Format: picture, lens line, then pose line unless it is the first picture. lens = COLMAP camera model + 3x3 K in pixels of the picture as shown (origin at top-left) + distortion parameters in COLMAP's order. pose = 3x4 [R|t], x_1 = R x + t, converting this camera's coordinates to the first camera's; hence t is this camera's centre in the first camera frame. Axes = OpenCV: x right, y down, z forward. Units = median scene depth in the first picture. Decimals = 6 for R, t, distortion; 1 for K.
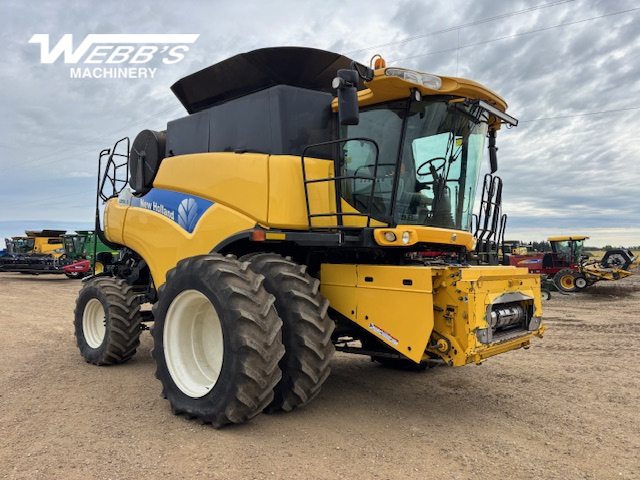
lens RADIAL K [[492.2, 0, 315.9], [0, 492.2, 238.6], [0, 0, 1]] dist [0.095384, -0.124521]
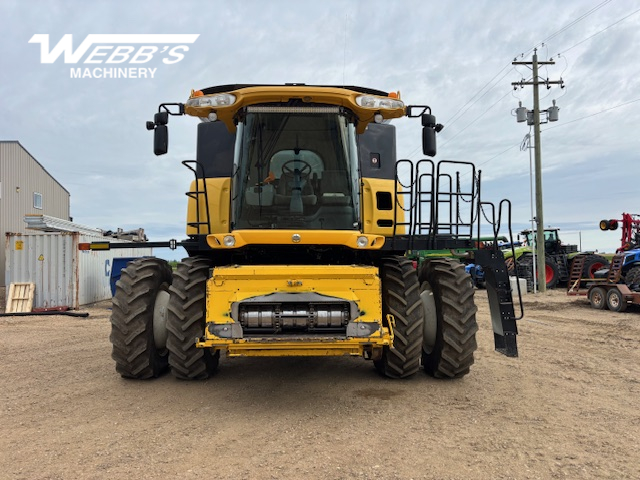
lens RADIAL K [[492.2, 0, 315.9], [0, 492.2, 238.6], [0, 0, 1]] dist [0.095384, -0.124521]
pose [[0.704208, -0.036568, -0.709052, 0.827554], [0.037570, 0.999193, -0.014219, 0.011361], [0.708999, -0.016626, 0.705013, 0.254625]]
